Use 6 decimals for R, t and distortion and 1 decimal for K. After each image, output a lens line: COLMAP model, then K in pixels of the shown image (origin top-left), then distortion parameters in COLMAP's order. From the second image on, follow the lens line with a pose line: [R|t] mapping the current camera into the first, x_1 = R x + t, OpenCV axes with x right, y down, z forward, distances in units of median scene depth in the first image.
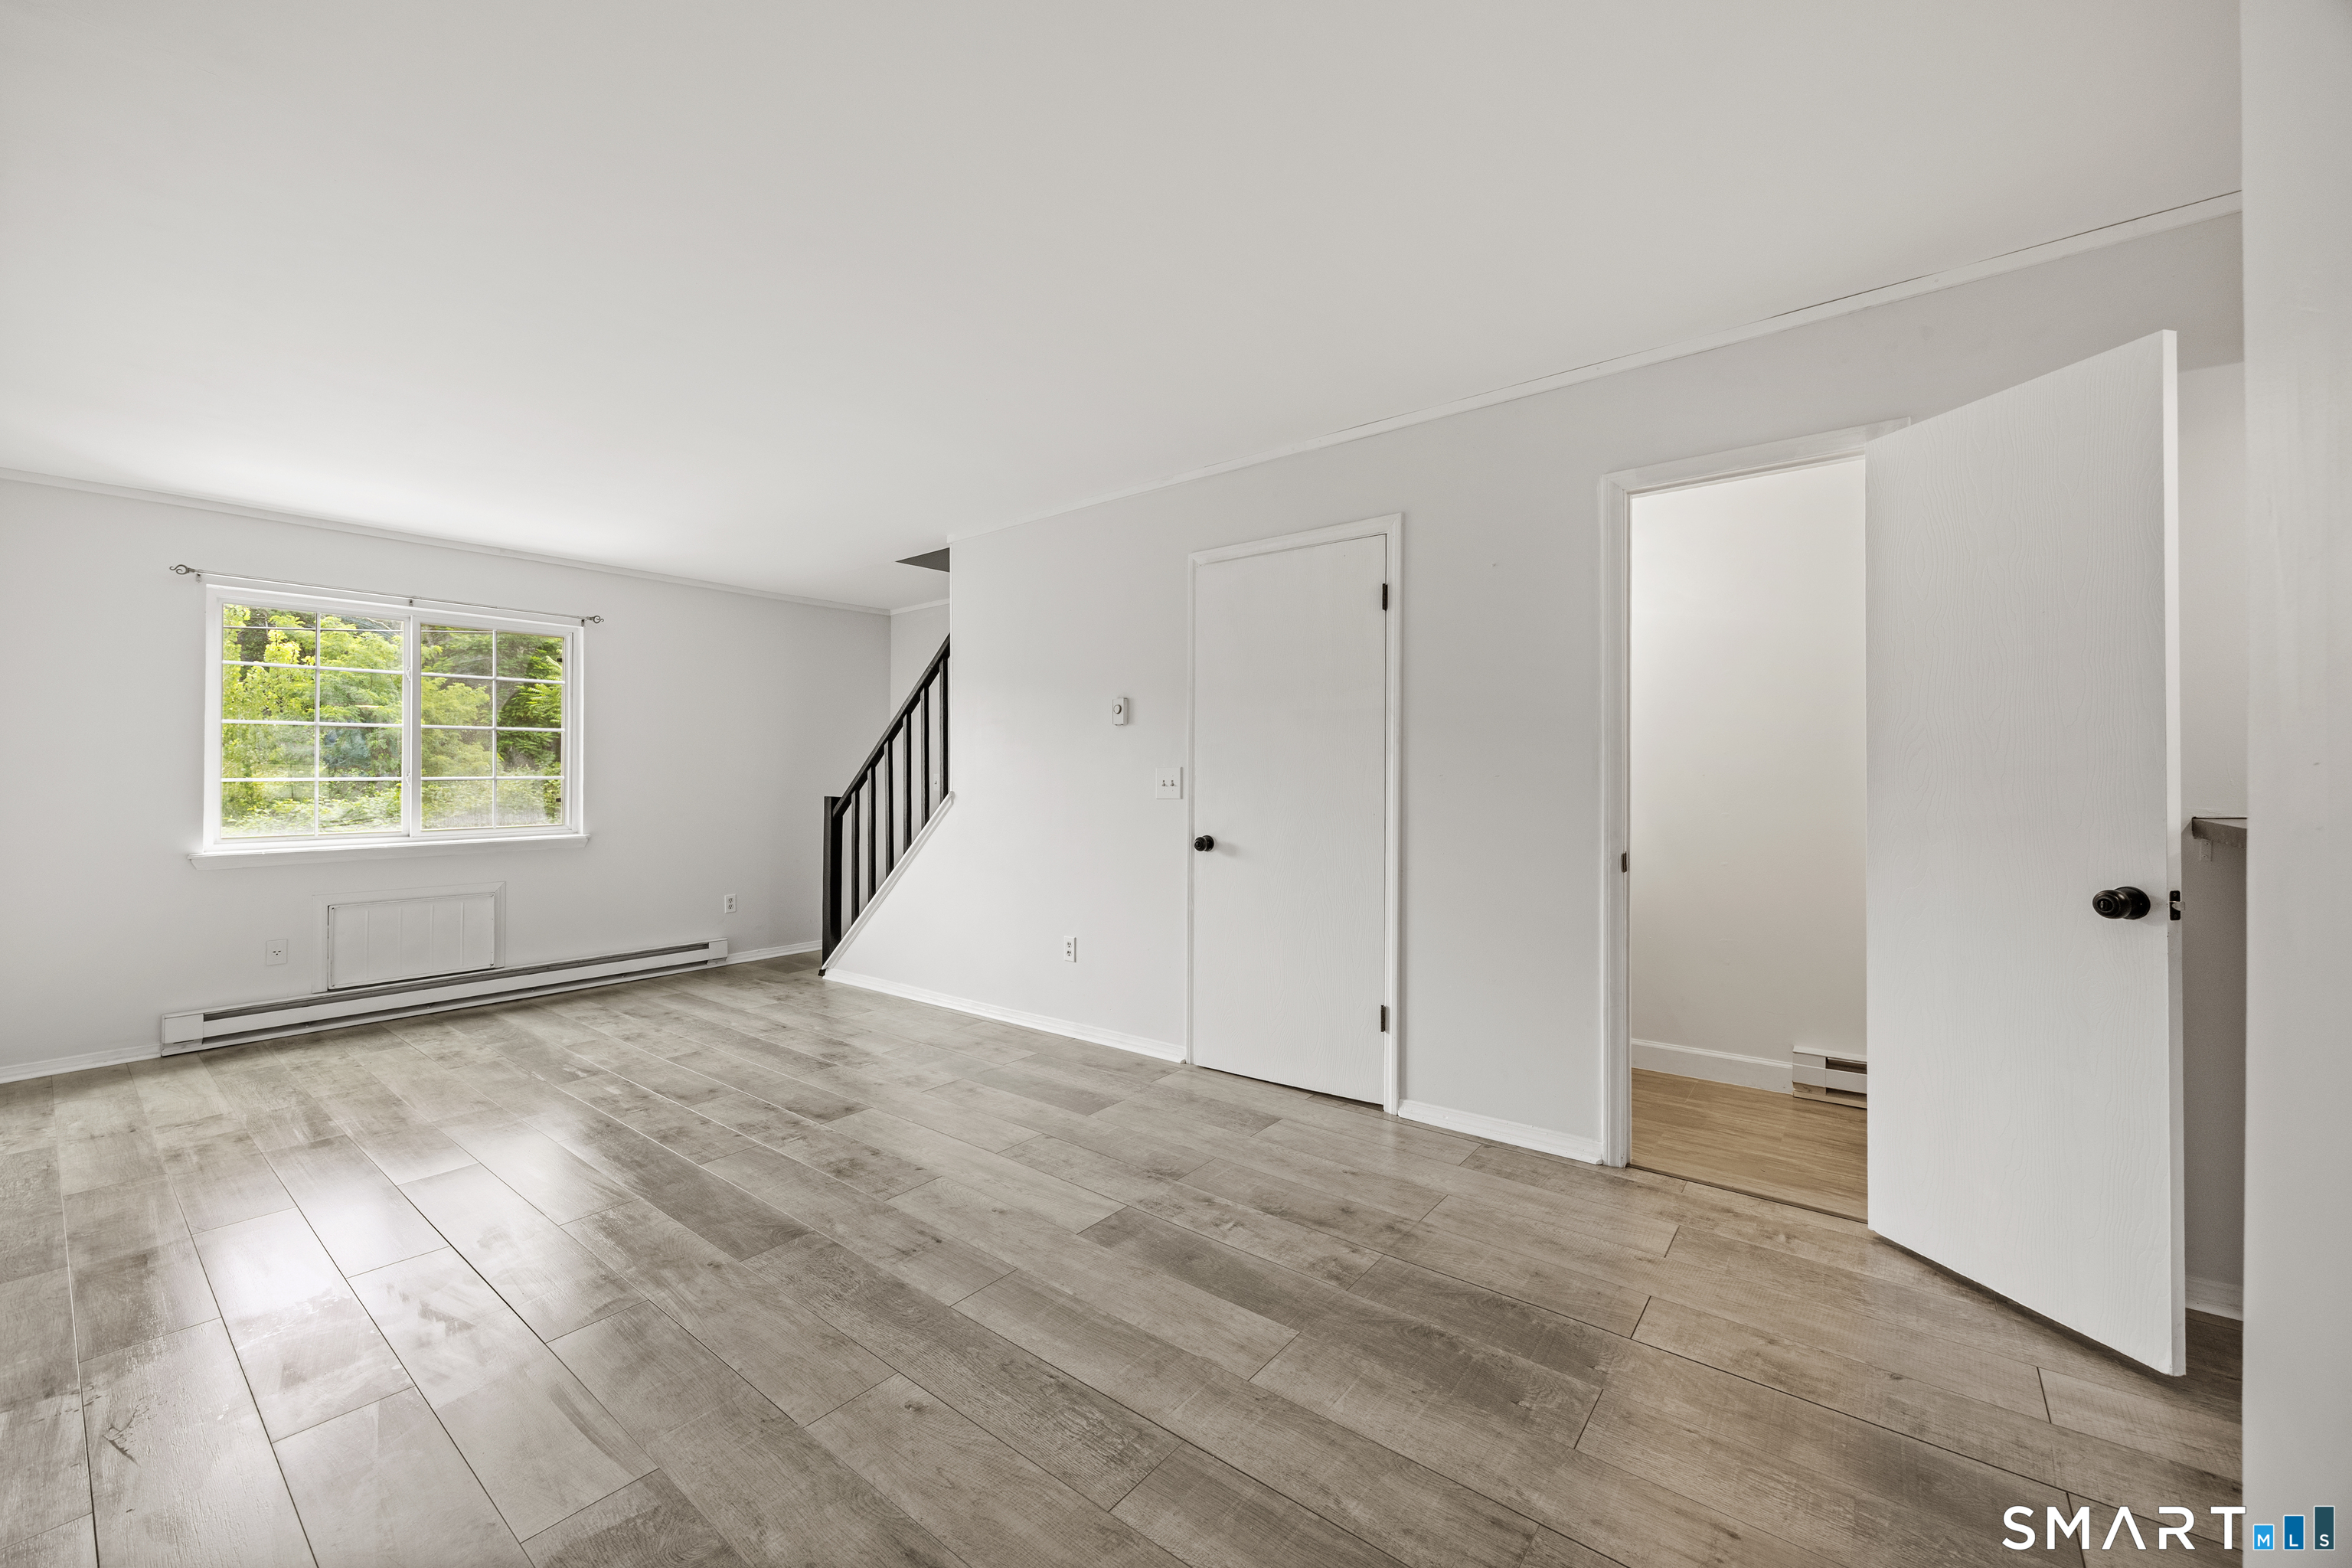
lens RADIAL K [[924.8, 0, 1160.6], [0, 924.8, 765.8], [0, 0, 1]] dist [0.000486, 0.000482]
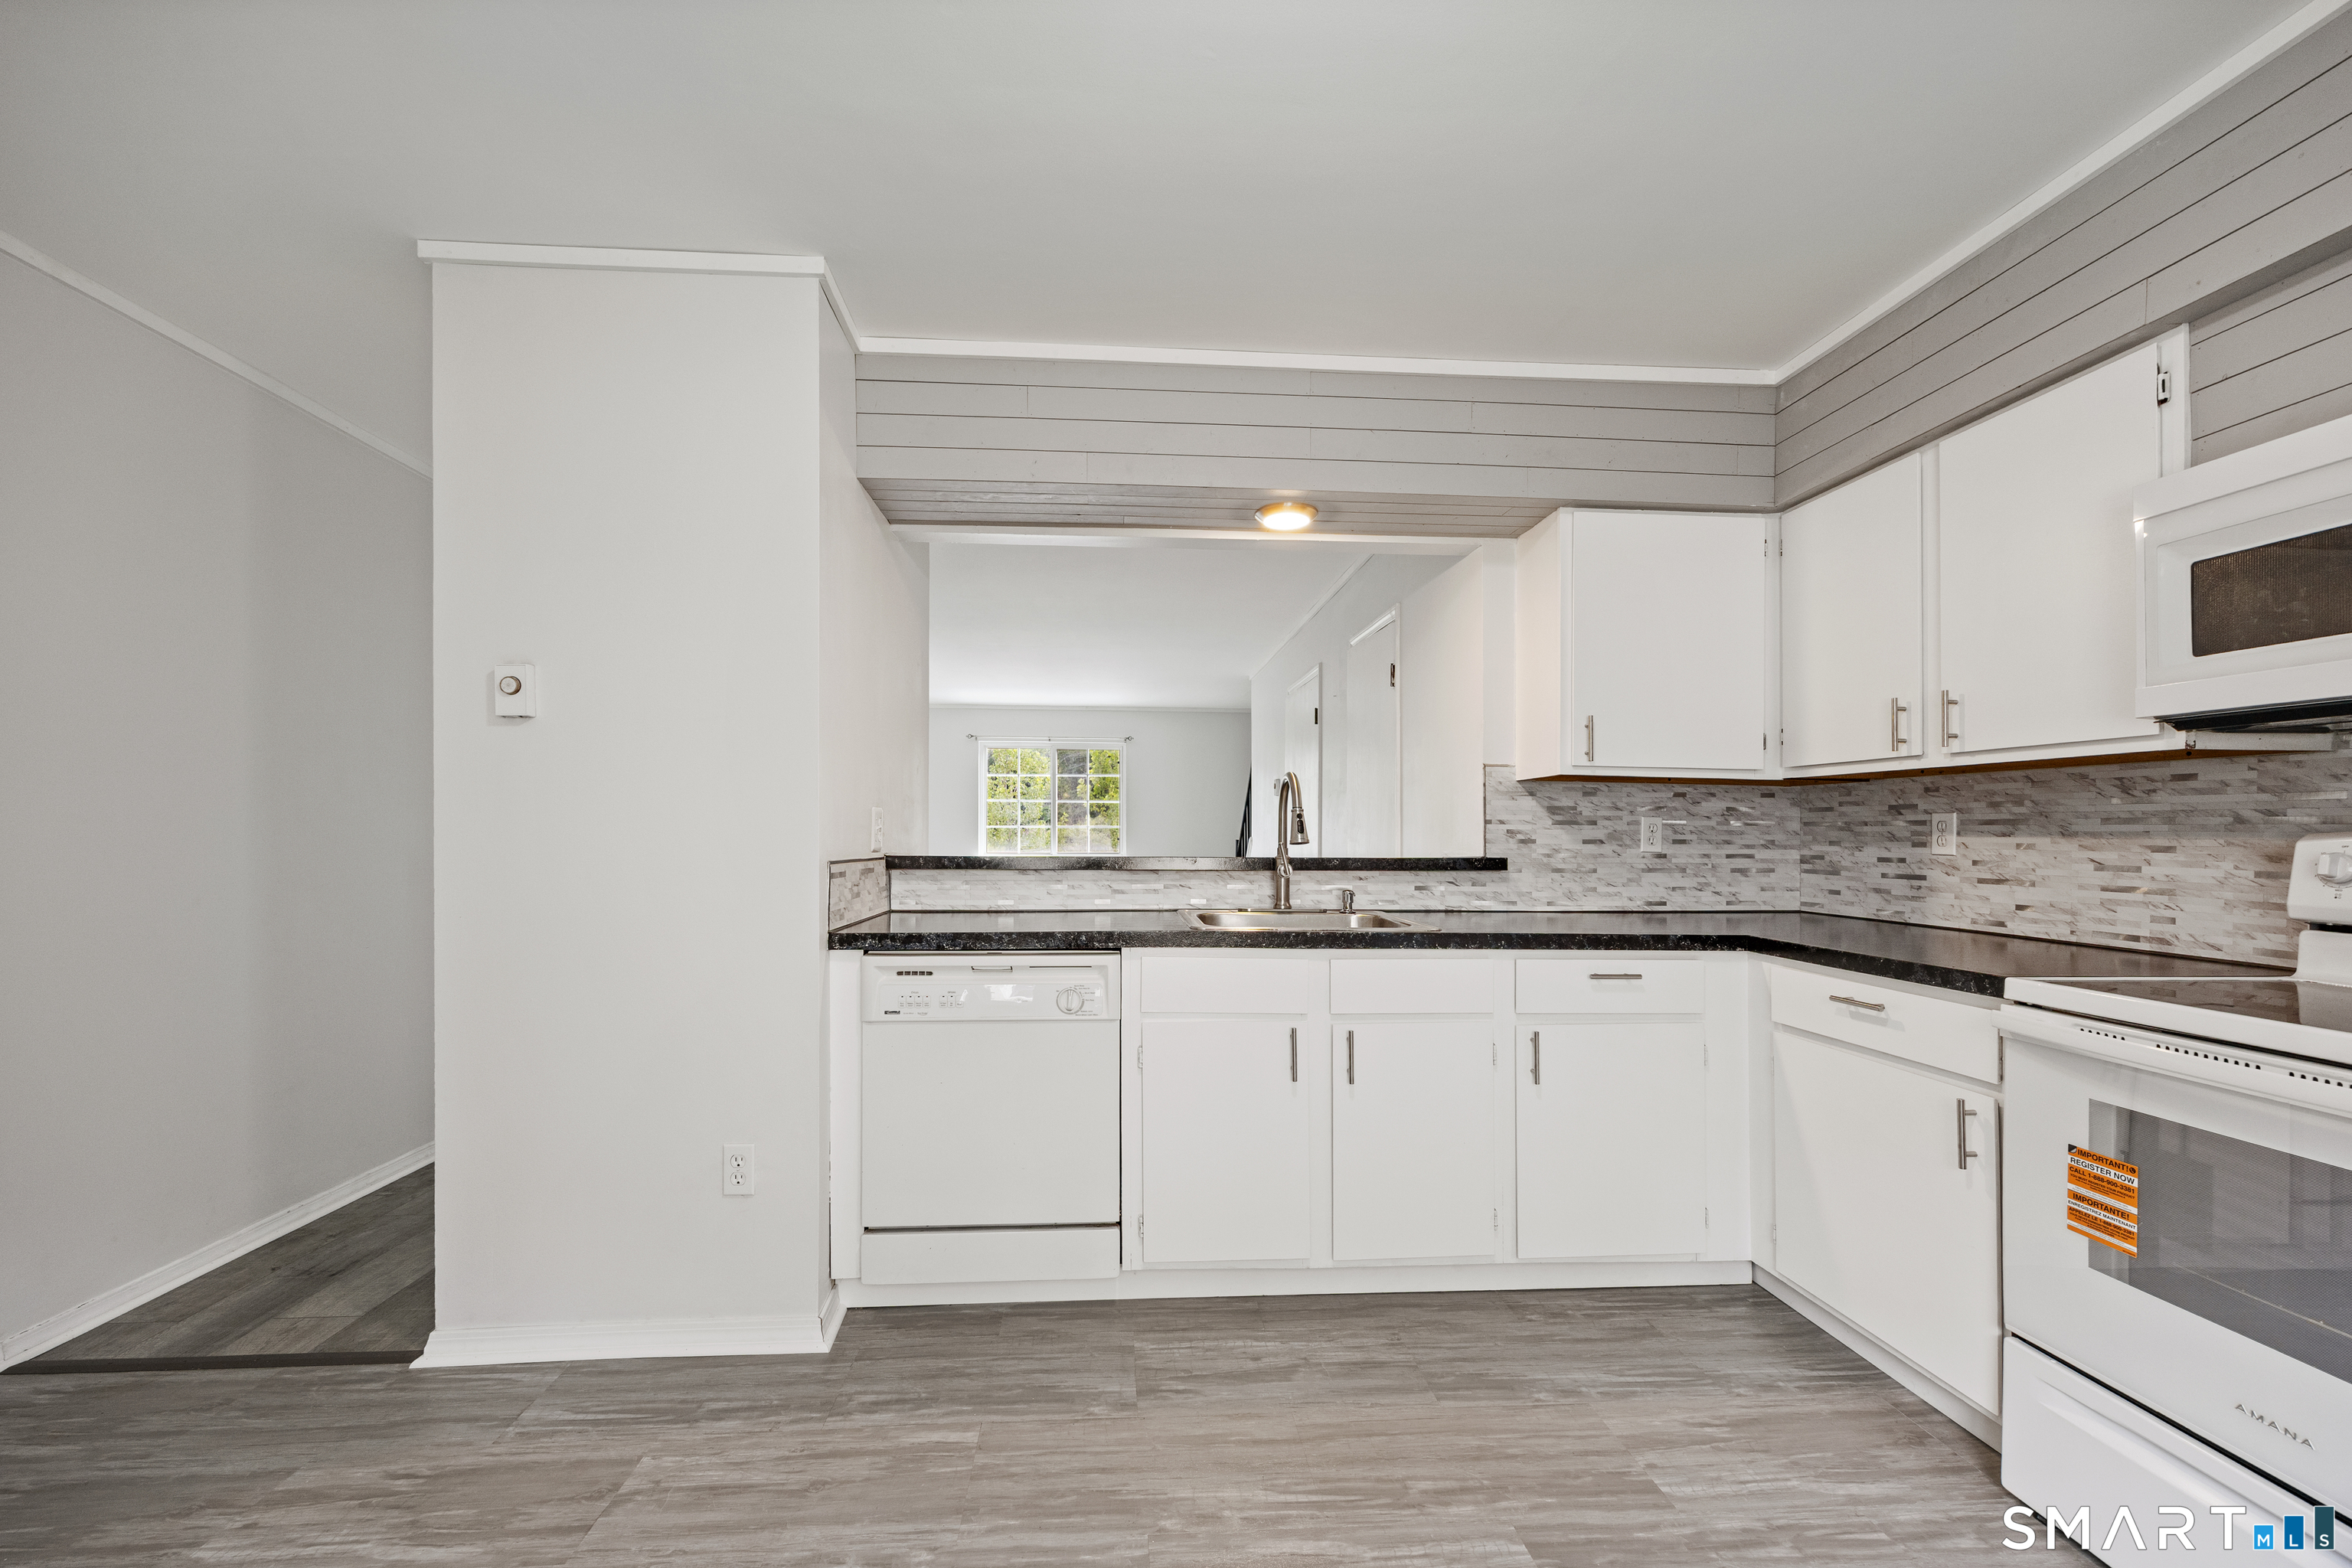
lens RADIAL K [[924.8, 0, 1179.5], [0, 924.8, 835.4], [0, 0, 1]] dist [0.000486, 0.000482]
pose [[0.685605, 0.012076, -0.727874, 1.065088], [0.004186, 0.999780, 0.020531, -0.011924], [0.727962, -0.017123, 0.685404, -0.222840]]
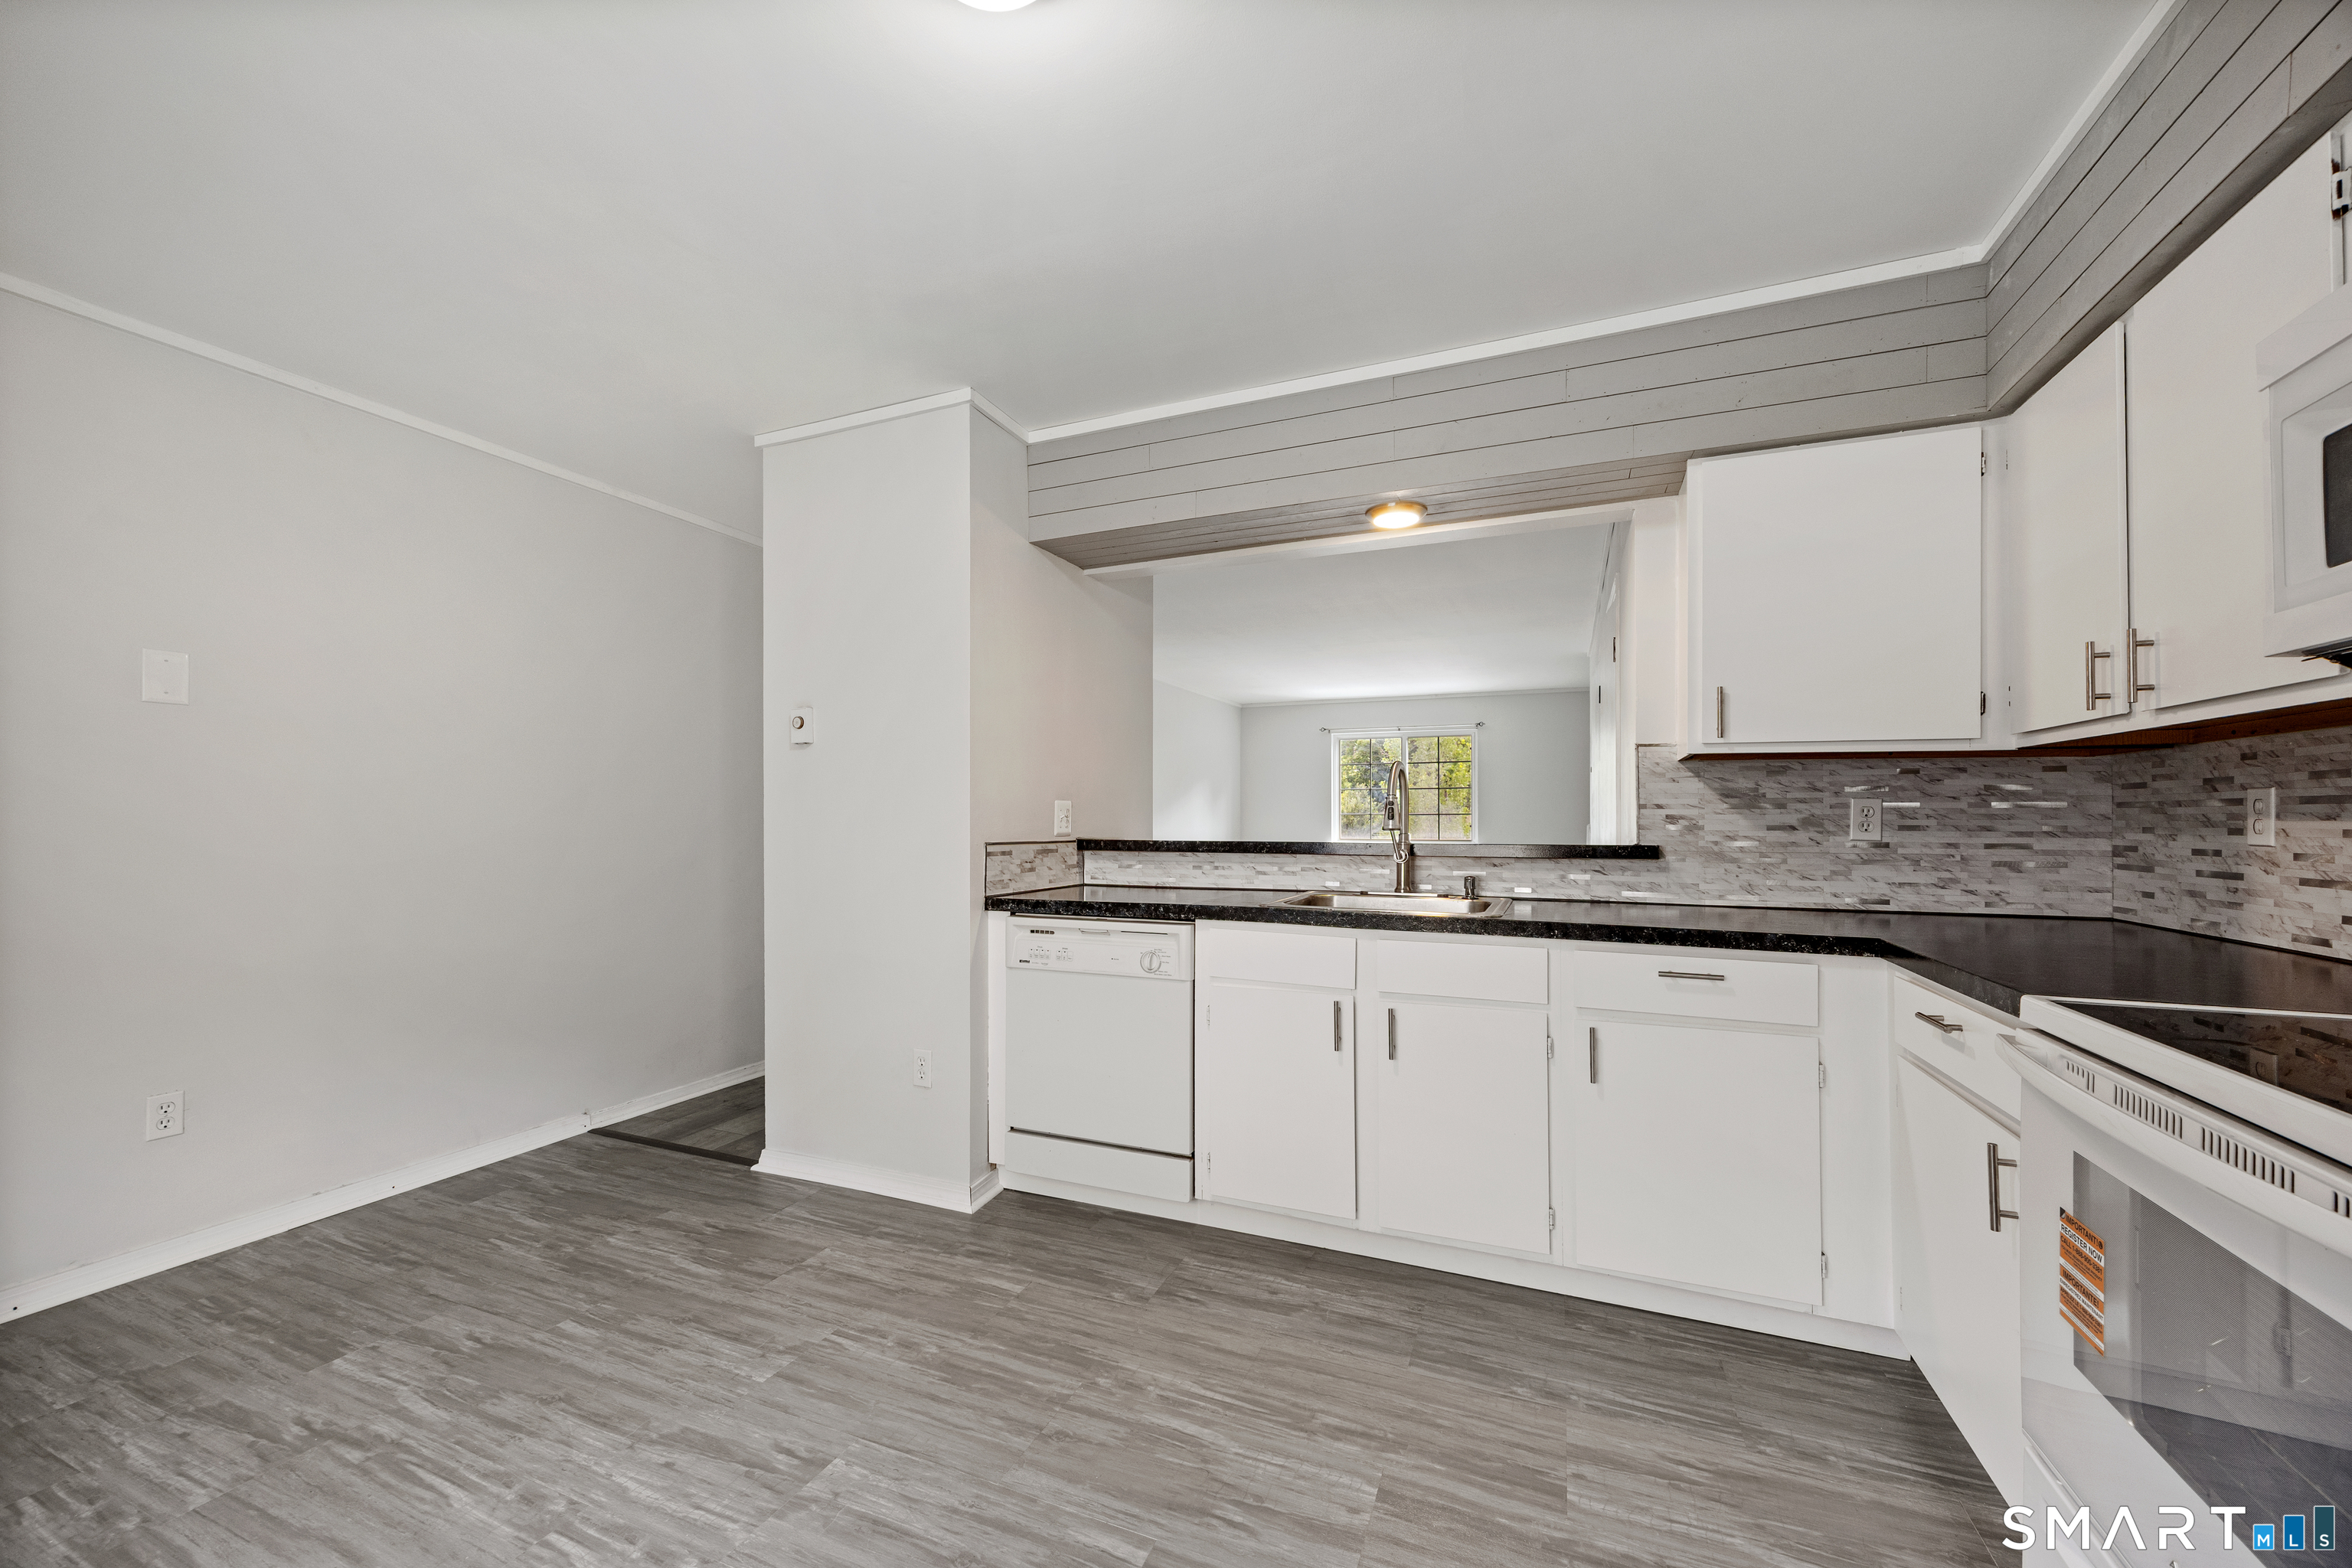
lens RADIAL K [[924.8, 0, 1199.7], [0, 924.8, 819.3], [0, 0, 1]] dist [0.000486, 0.000482]
pose [[0.281985, 0.006480, -0.959397, 1.262299], [0.015191, 0.999822, 0.011218, -0.009682], [0.959298, -0.017737, 0.281837, -0.038325]]
